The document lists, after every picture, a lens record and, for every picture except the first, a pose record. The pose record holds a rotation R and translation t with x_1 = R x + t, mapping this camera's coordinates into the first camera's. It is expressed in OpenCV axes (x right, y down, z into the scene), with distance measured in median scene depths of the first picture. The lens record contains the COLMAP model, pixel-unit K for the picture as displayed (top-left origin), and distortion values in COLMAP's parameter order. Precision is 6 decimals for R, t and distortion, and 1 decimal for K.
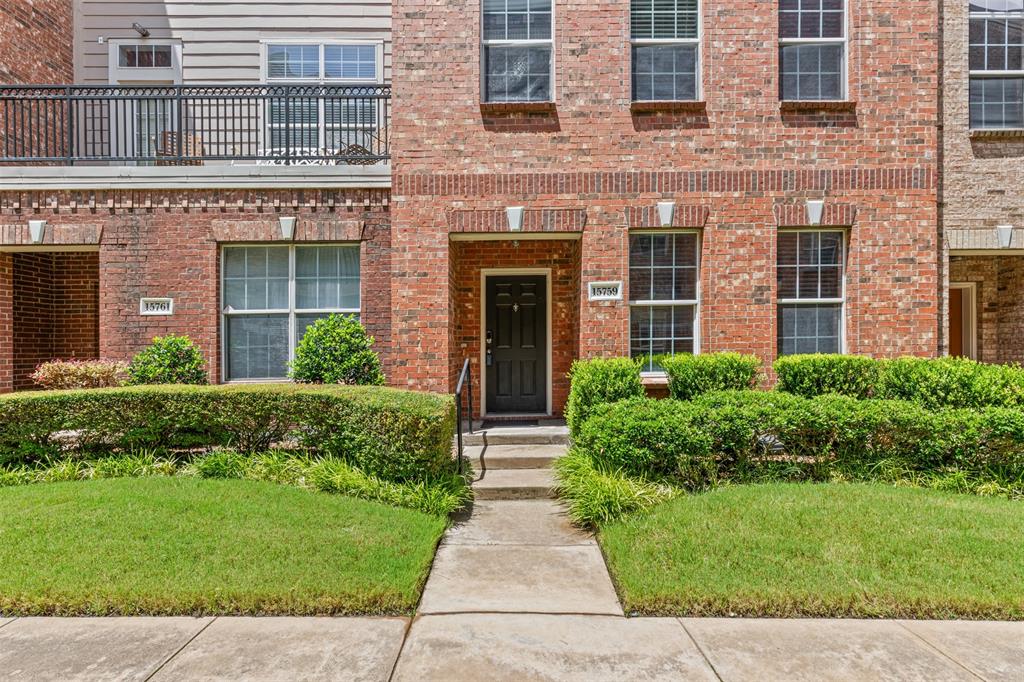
lens RADIAL K [[464.5, 0, 512.7], [0, 464.5, 346.8], [0, 0, 1]] dist [0.008861, -0.002164]
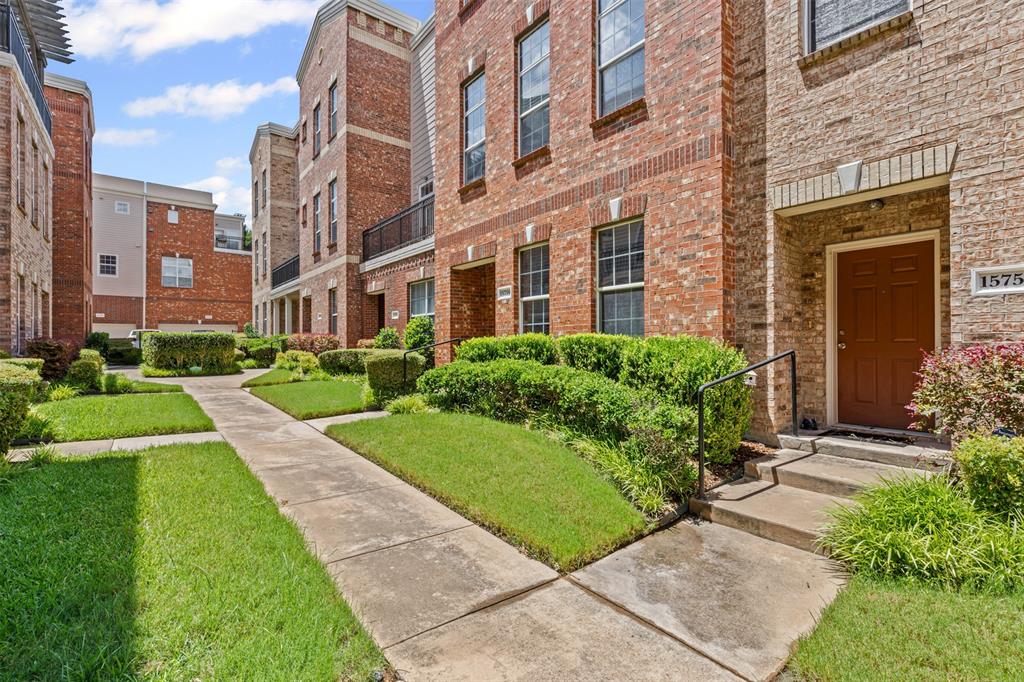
lens RADIAL K [[464.5, 0, 511.4], [0, 464.5, 339.9], [0, 0, 1]] dist [0.008861, -0.002164]
pose [[0.607692, 0.001342, -0.794172, 1.387358], [-0.002423, 0.999997, -0.000164, 0.030330], [0.794169, 0.002024, 0.607693, 0.111956]]
